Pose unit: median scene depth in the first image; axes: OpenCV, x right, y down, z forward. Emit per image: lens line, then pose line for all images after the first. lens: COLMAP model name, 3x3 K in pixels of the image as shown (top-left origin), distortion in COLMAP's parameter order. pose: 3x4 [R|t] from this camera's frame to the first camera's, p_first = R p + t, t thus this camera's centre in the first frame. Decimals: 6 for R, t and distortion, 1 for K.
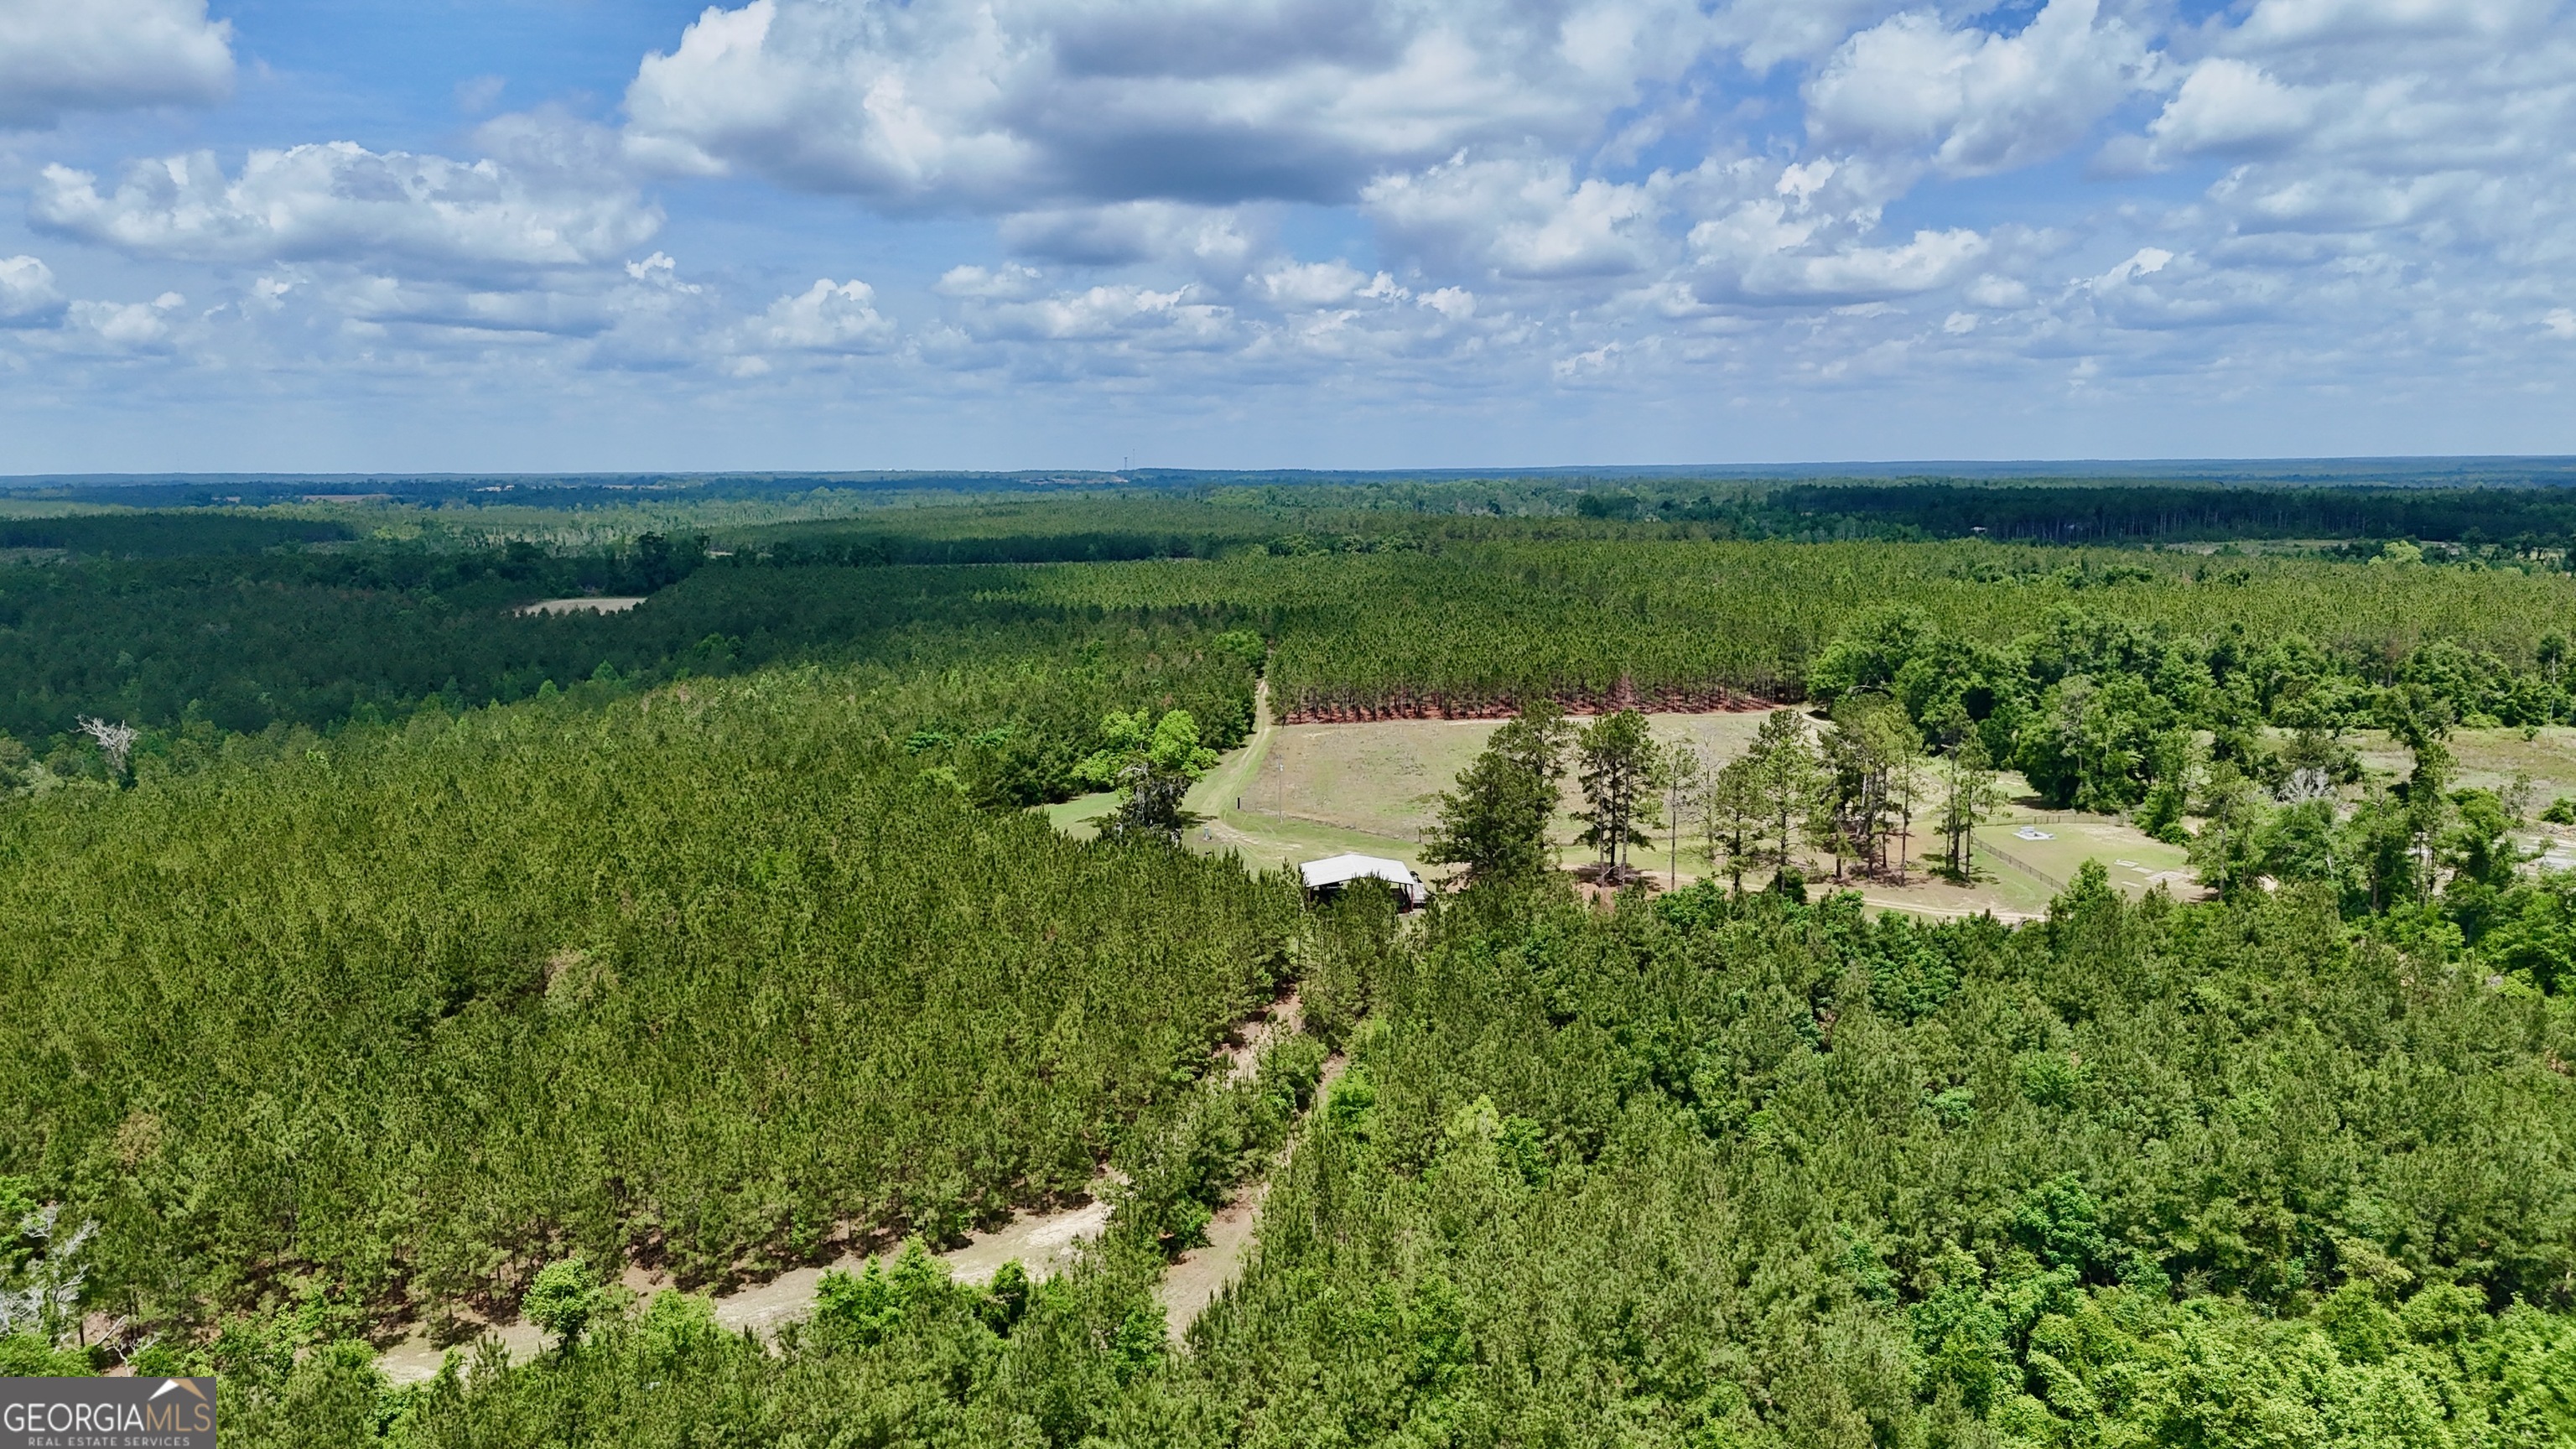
lens RADIAL K [[1840.5, 0, 1288.0], [0, 1840.5, 724.5], [0, 0, 1]] dist [0.003904, -0.001893]
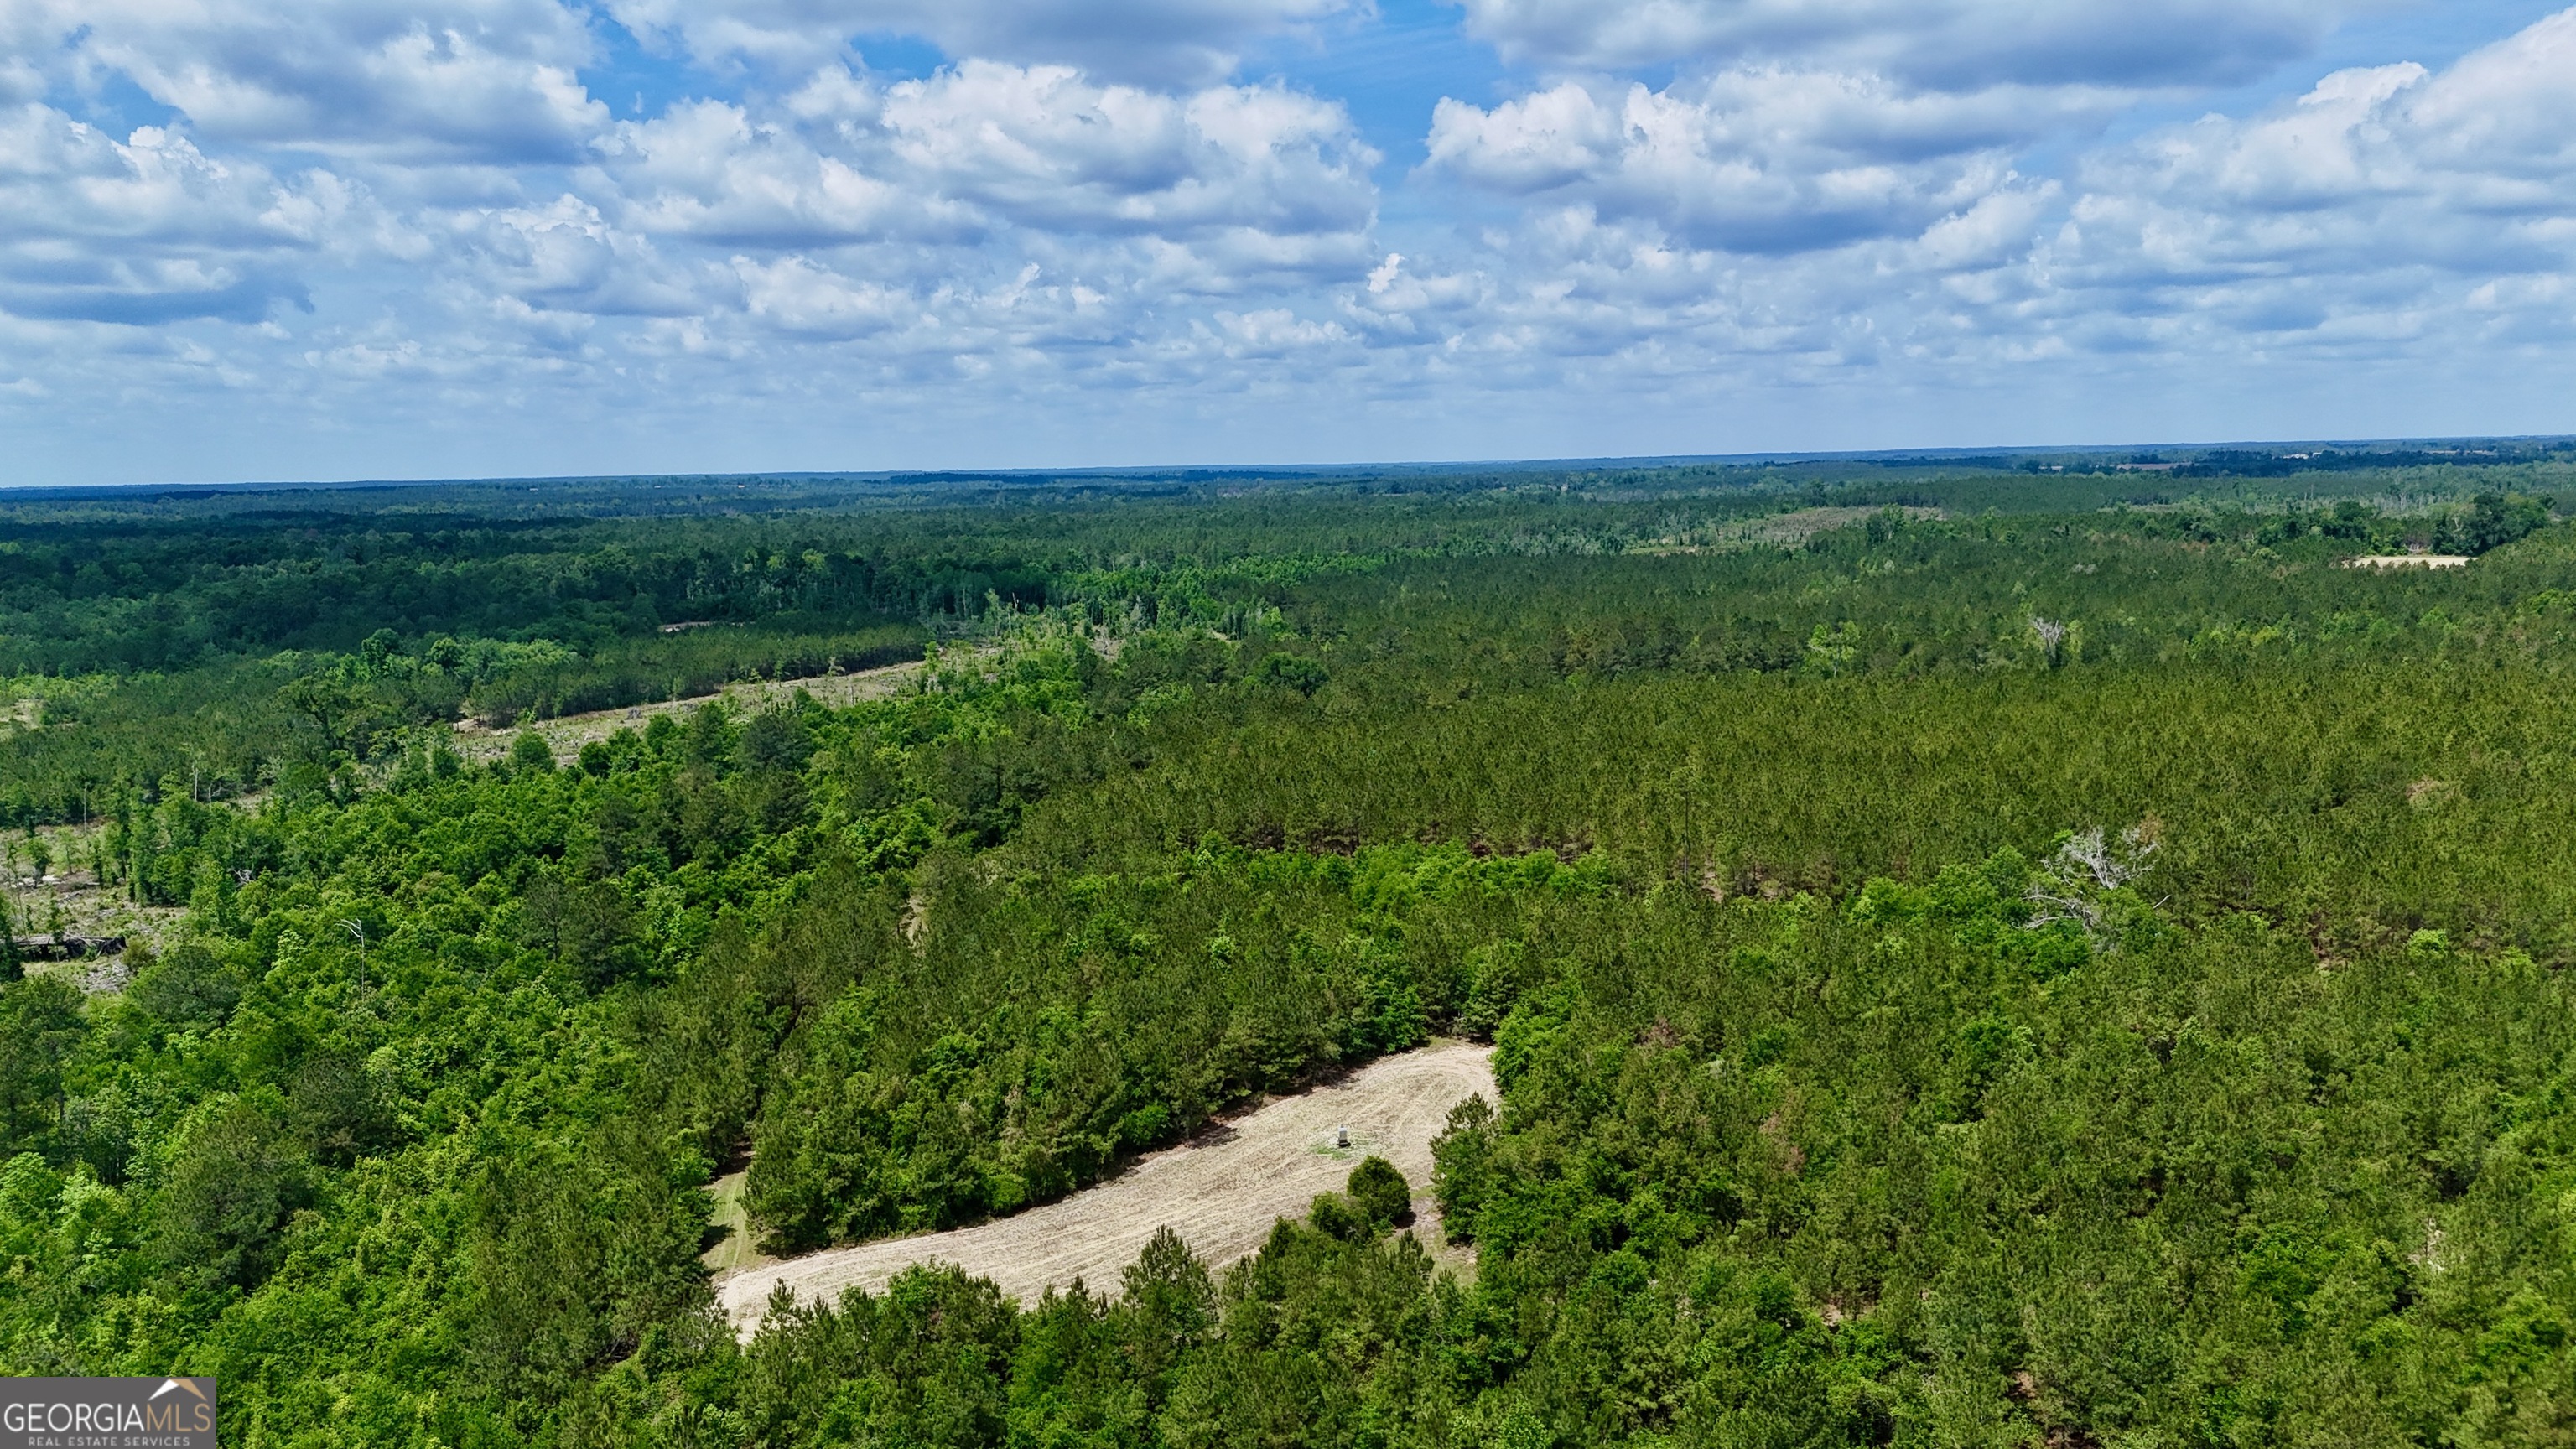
lens RADIAL K [[1840.5, 0, 1288.0], [0, 1840.5, 724.5], [0, 0, 1]] dist [0.003904, -0.001893]
pose [[0.625261, 0.101237, -0.773822, 0.050219], [-0.088723, 0.994343, 0.058397, 0.027814], [0.775356, 0.032142, 0.630706, -0.191713]]
